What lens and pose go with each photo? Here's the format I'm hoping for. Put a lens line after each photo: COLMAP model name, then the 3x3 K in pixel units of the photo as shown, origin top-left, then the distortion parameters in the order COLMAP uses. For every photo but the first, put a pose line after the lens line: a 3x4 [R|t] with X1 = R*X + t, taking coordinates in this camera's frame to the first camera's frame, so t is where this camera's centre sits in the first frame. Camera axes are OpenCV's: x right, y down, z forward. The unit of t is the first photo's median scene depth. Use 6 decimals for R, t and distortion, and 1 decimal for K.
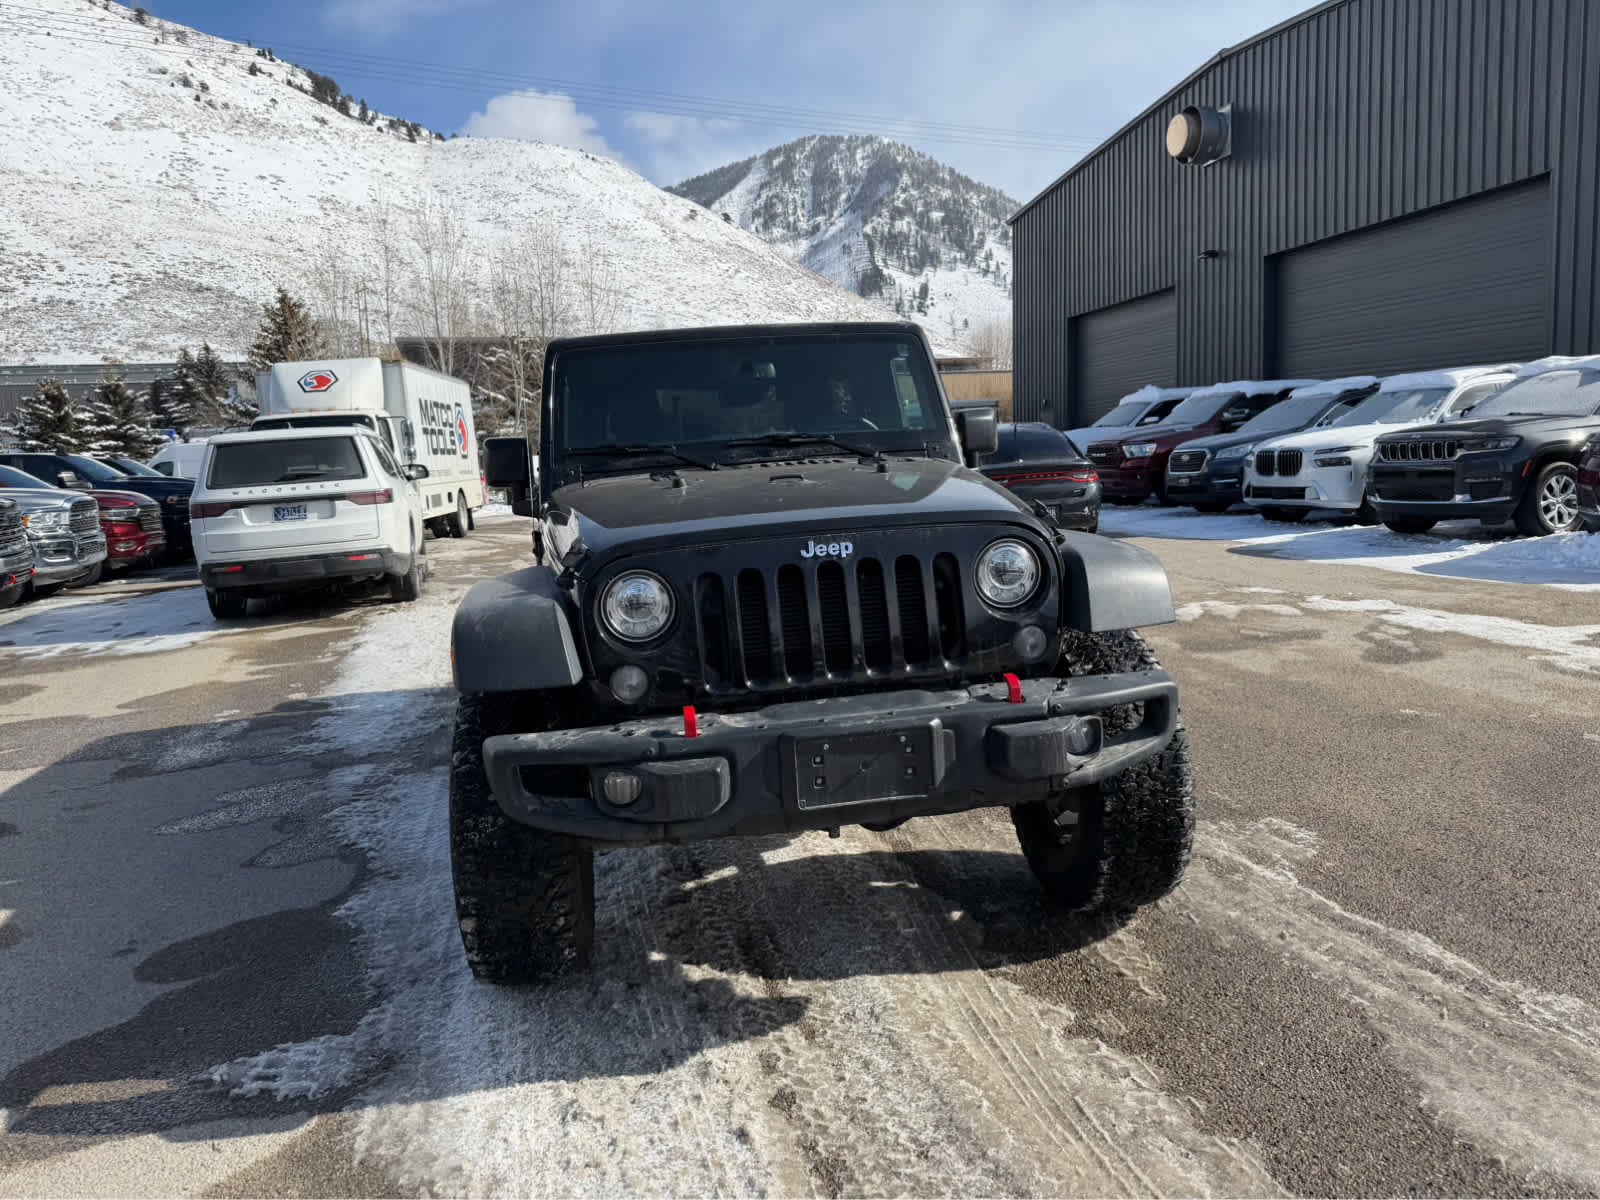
lens RADIAL K [[1128.2, 0, 813.1], [0, 1128.2, 594.9], [0, 0, 1]] dist [0.023962, -0.037543]
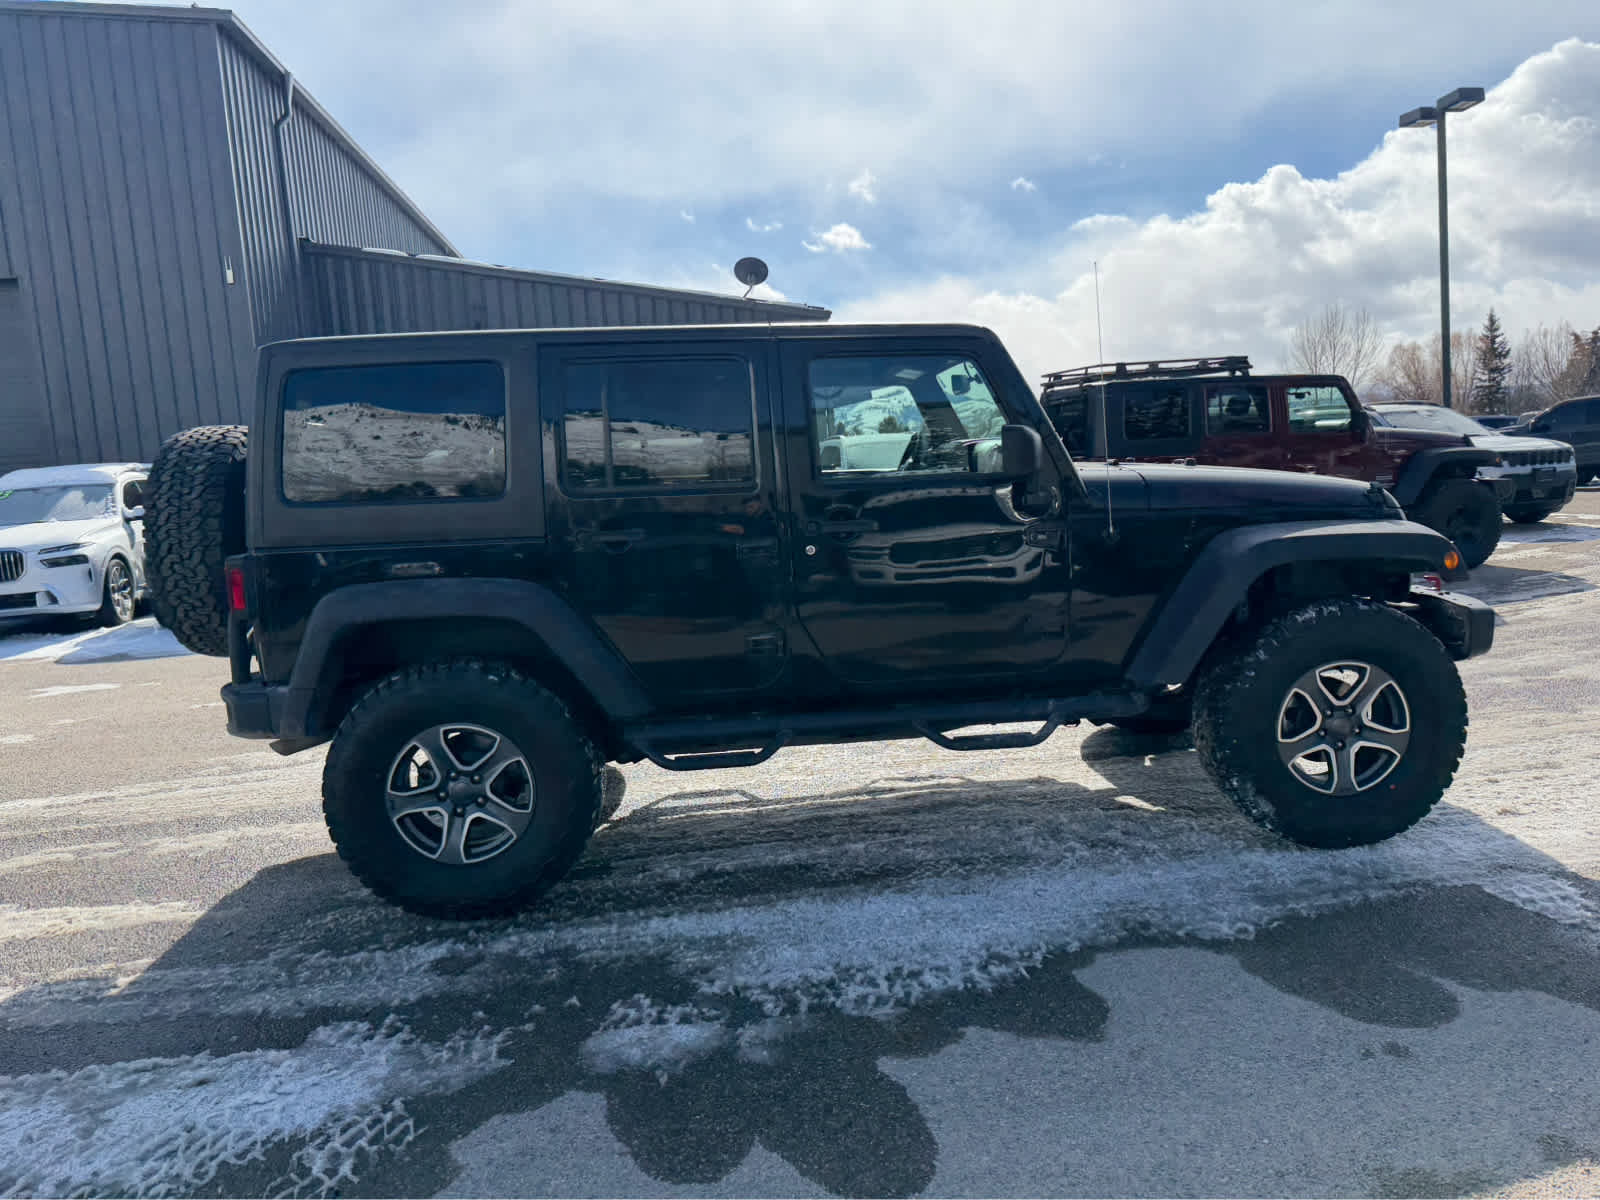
lens RADIAL K [[1128.2, 0, 808.5], [0, 1128.2, 612.0], [0, 0, 1]] dist [0.023962, -0.037543]
pose [[0.106345, -0.082839, 0.990872, -0.354327], [0.186729, 0.980458, 0.061928, -0.023535], [-0.976639, 0.178439, 0.119736, 0.320267]]
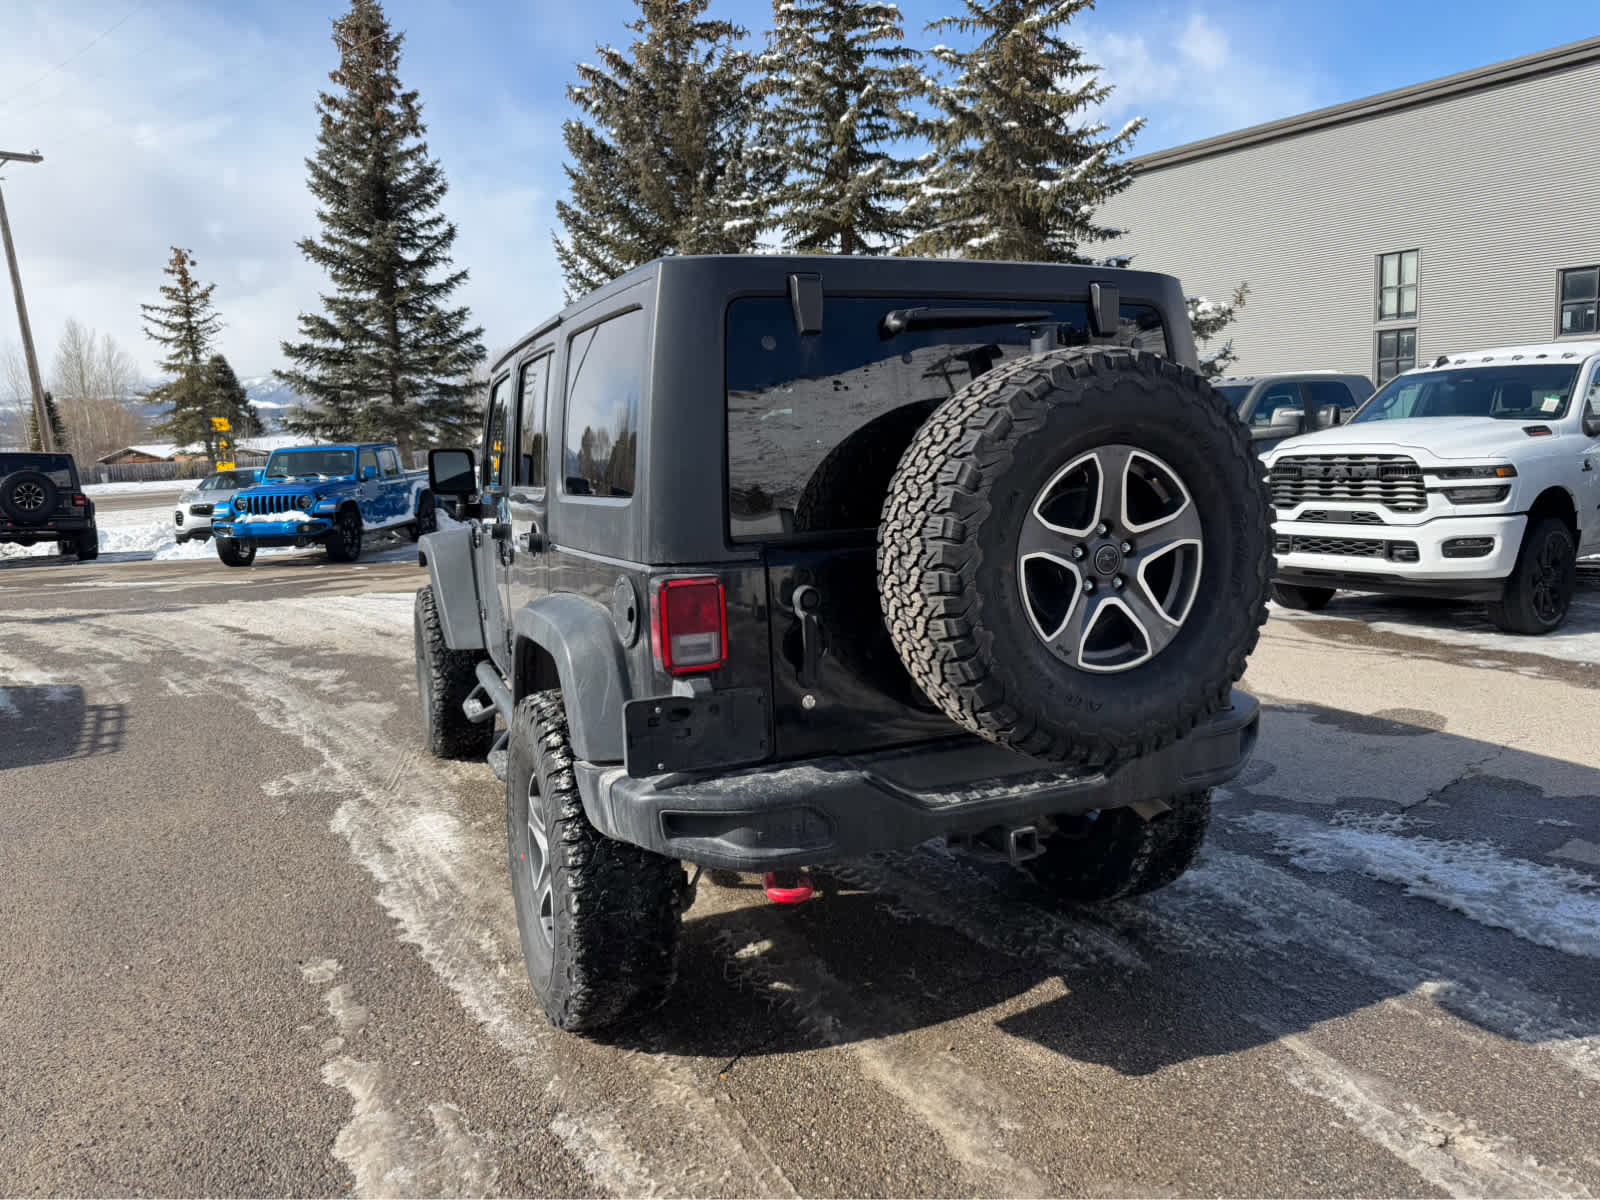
lens RADIAL K [[1128.2, 0, 814.3], [0, 1128.2, 594.4], [0, 0, 1]] dist [0.023962, -0.037543]
pose [[-0.964426, 0.127293, -0.231686, 0.025206], [0.058847, 0.957819, 0.281283, -0.099147], [0.257719, 0.257643, -0.931236, 0.665071]]
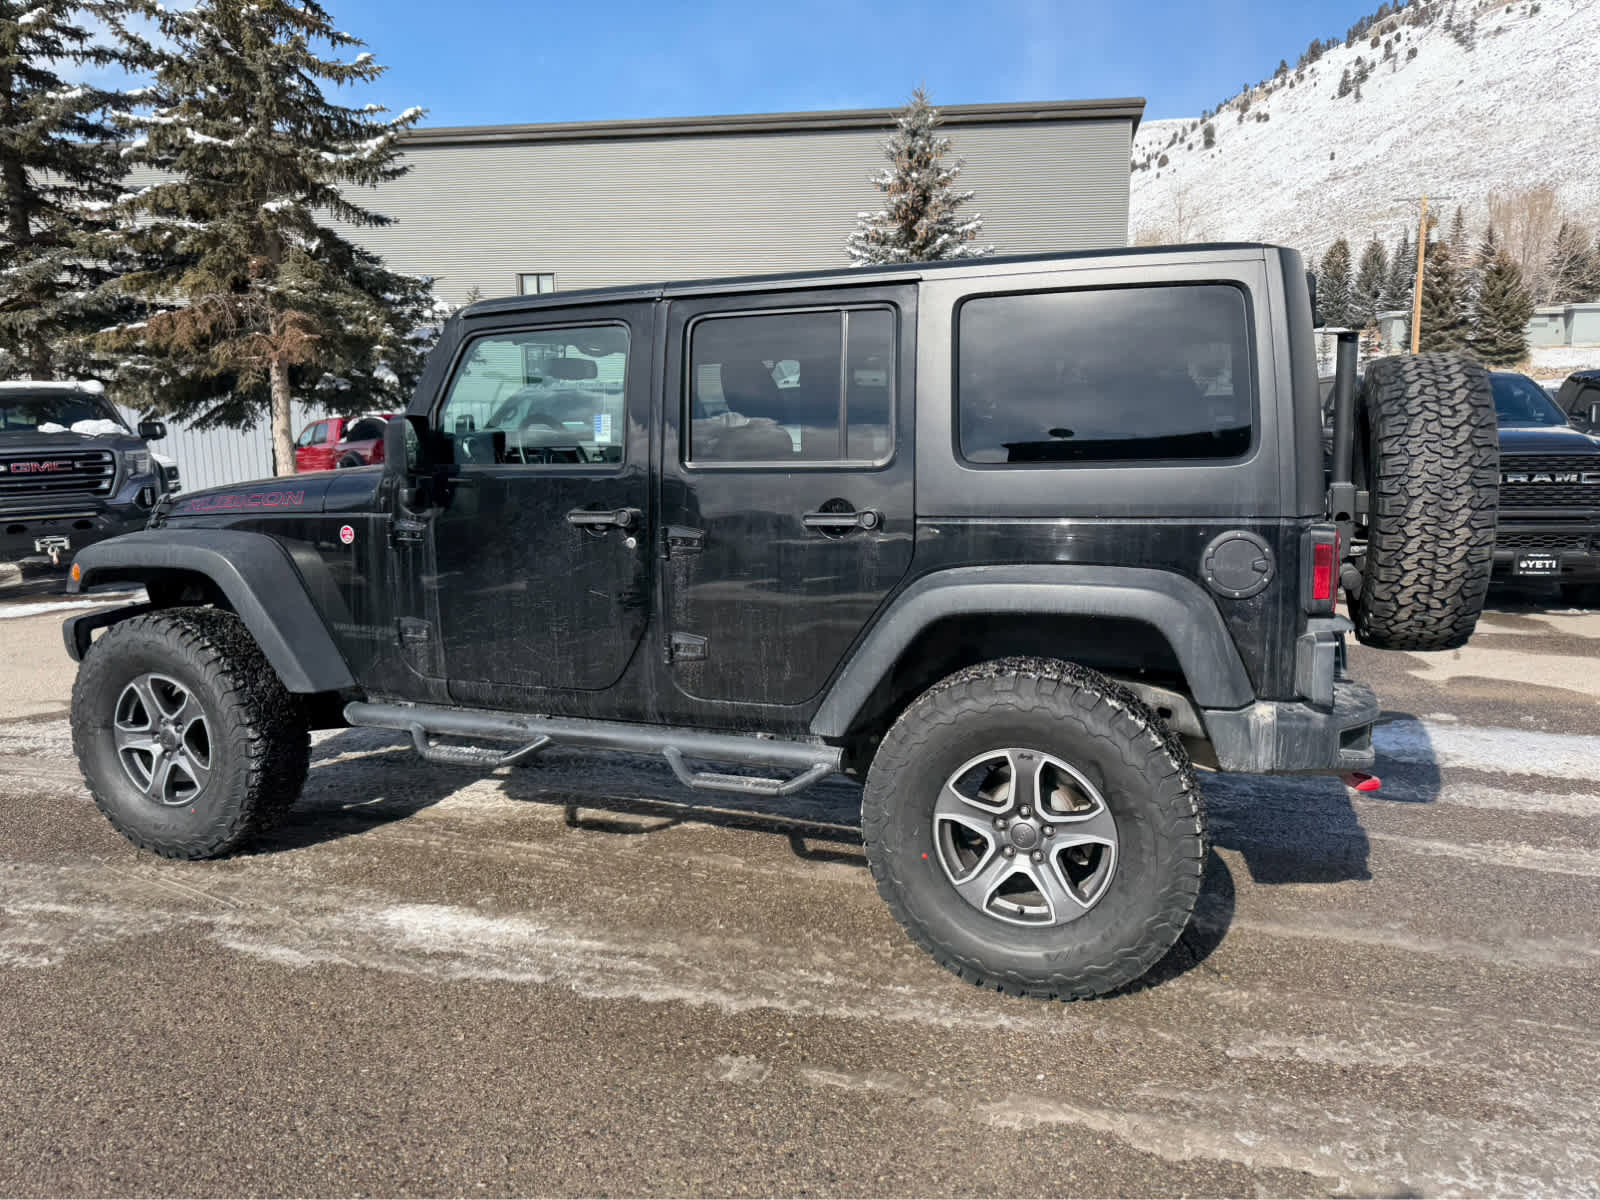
lens RADIAL K [[1128.2, 0, 808.9], [0, 1128.2, 593.5], [0, 0, 1]] dist [0.023962, -0.037543]
pose [[-0.499948, 0.191216, -0.844683, 0.220492], [-0.083537, 0.960127, 0.266793, -0.088782], [0.862017, 0.203945, -0.464040, 0.515776]]
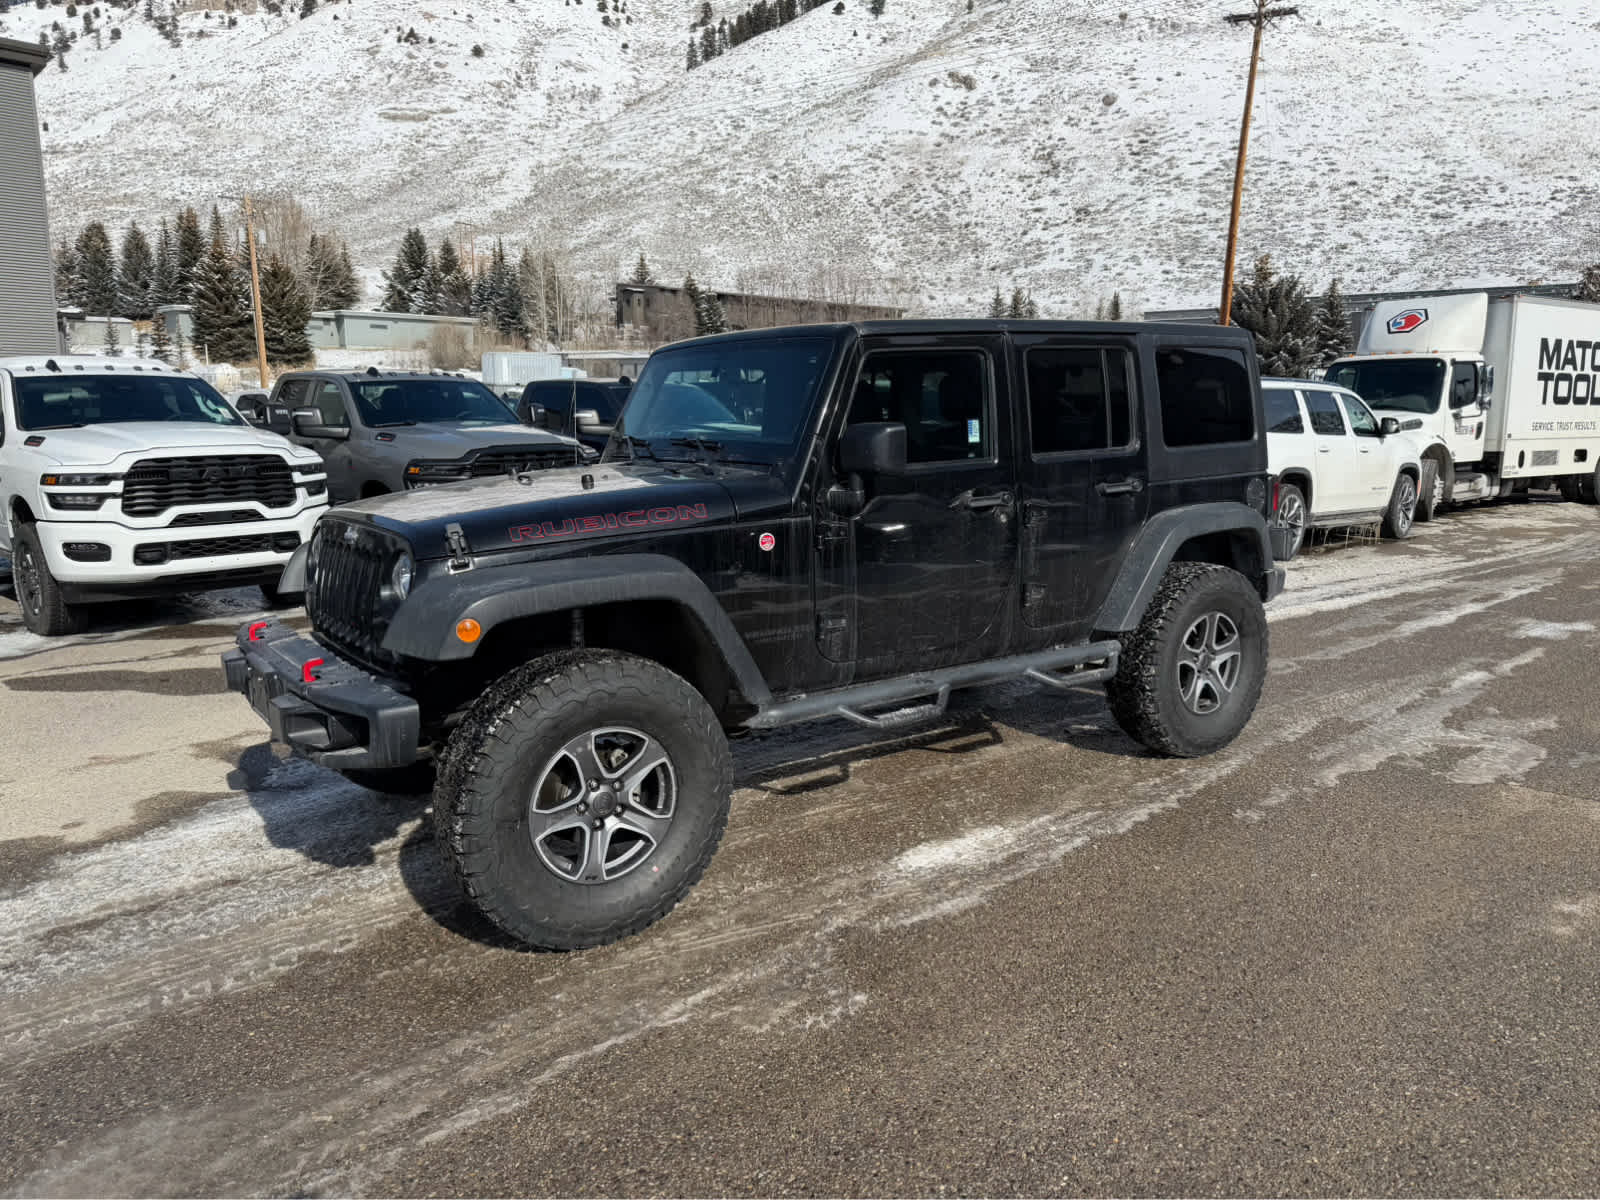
lens RADIAL K [[1128.2, 0, 811.0], [0, 1128.2, 612.5], [0, 0, 1]] dist [0.023962, -0.037543]
pose [[0.447613, 0.213245, -0.868429, 0.289038], [-0.142109, 0.975772, 0.166356, -0.050774], [0.882863, 0.048948, 0.467072, 0.175717]]
